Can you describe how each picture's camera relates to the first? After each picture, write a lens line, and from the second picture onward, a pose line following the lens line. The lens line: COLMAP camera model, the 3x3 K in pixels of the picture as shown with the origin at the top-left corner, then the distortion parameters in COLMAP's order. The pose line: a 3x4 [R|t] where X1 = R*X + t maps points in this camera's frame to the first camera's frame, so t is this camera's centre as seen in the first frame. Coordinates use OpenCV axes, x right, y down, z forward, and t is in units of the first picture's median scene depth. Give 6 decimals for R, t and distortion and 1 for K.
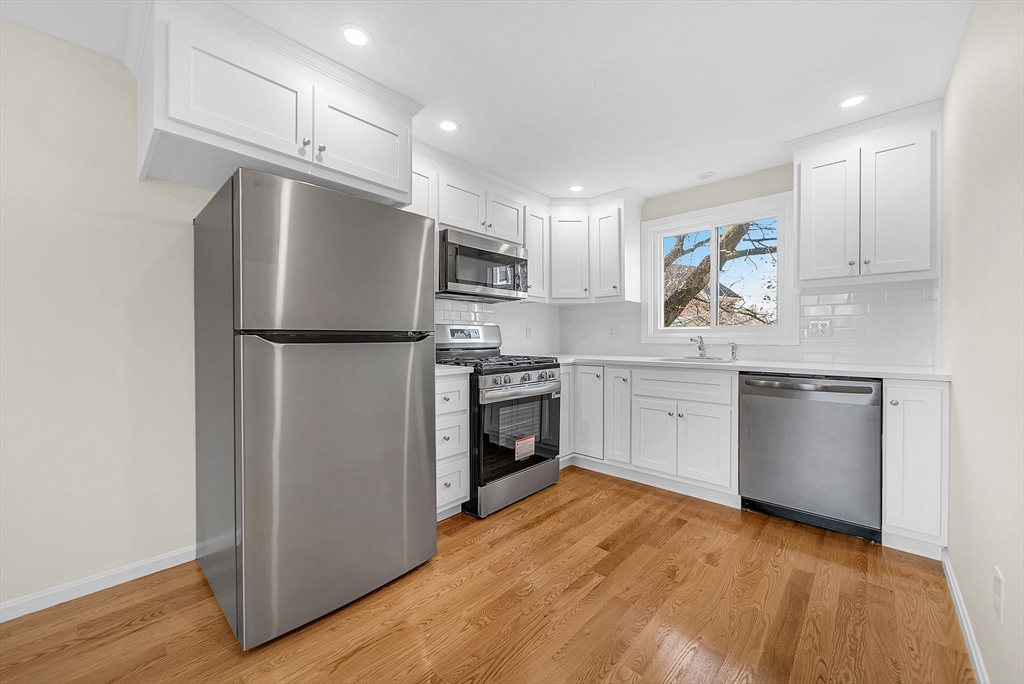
lens RADIAL K [[354.8, 0, 513.1], [0, 354.8, 339.6], [0, 0, 1]] dist [-0.000072, 0.000096]
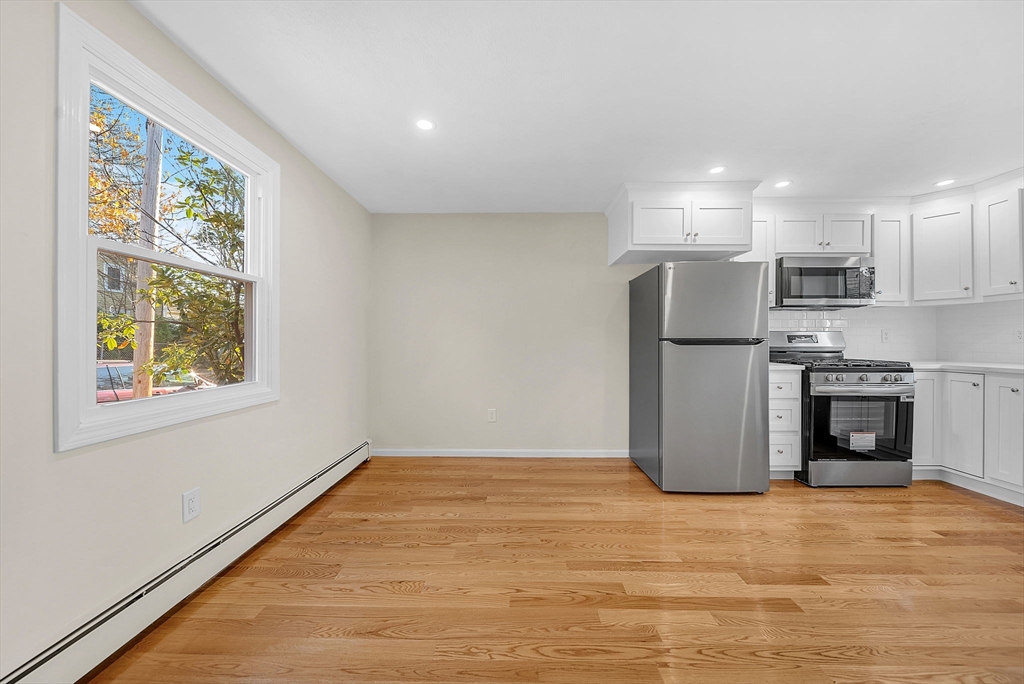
lens RADIAL K [[400.5, 0, 537.3], [0, 400.5, 342.1], [0, 0, 1]] dist [-0.001172, -0.000158]
pose [[0.710459, 0.002487, -0.703734, 0.193327], [-0.004505, 0.999989, -0.001014, -0.000823], [0.703724, 0.003891, 0.710463, -0.618825]]
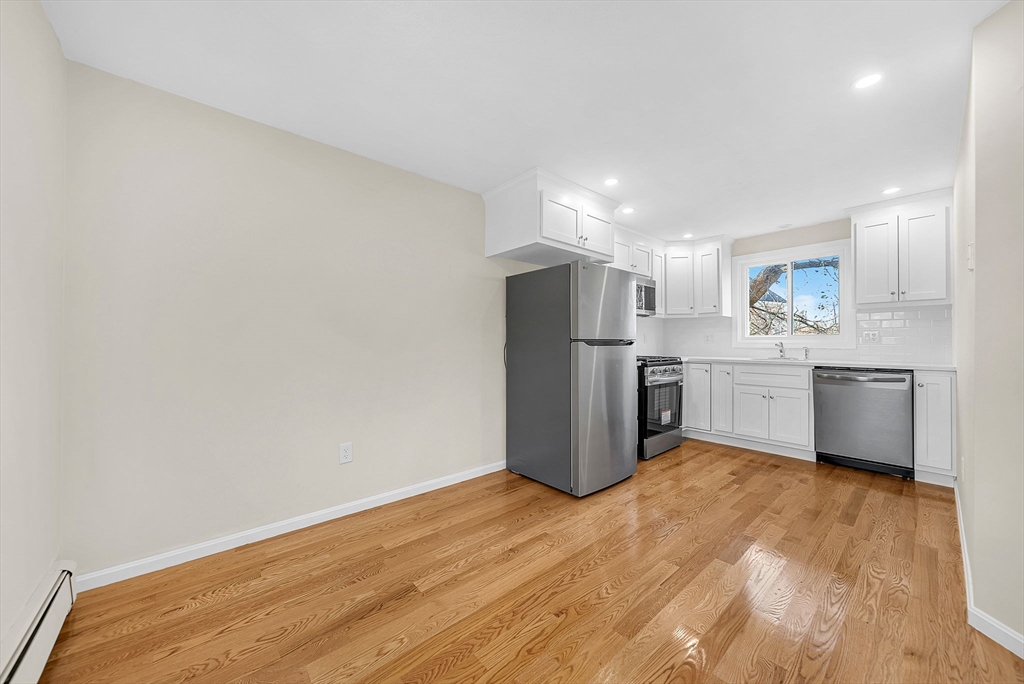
lens RADIAL K [[371.0, 0, 522.8], [0, 371.0, 340.1], [0, 0, 1]] dist [-0.000632, -0.000066]
pose [[0.999124, 0.001020, -0.041832, -0.502592], [-0.001515, 0.999929, -0.011807, 0.000746], [0.041817, 0.011860, 0.999055, -0.583611]]
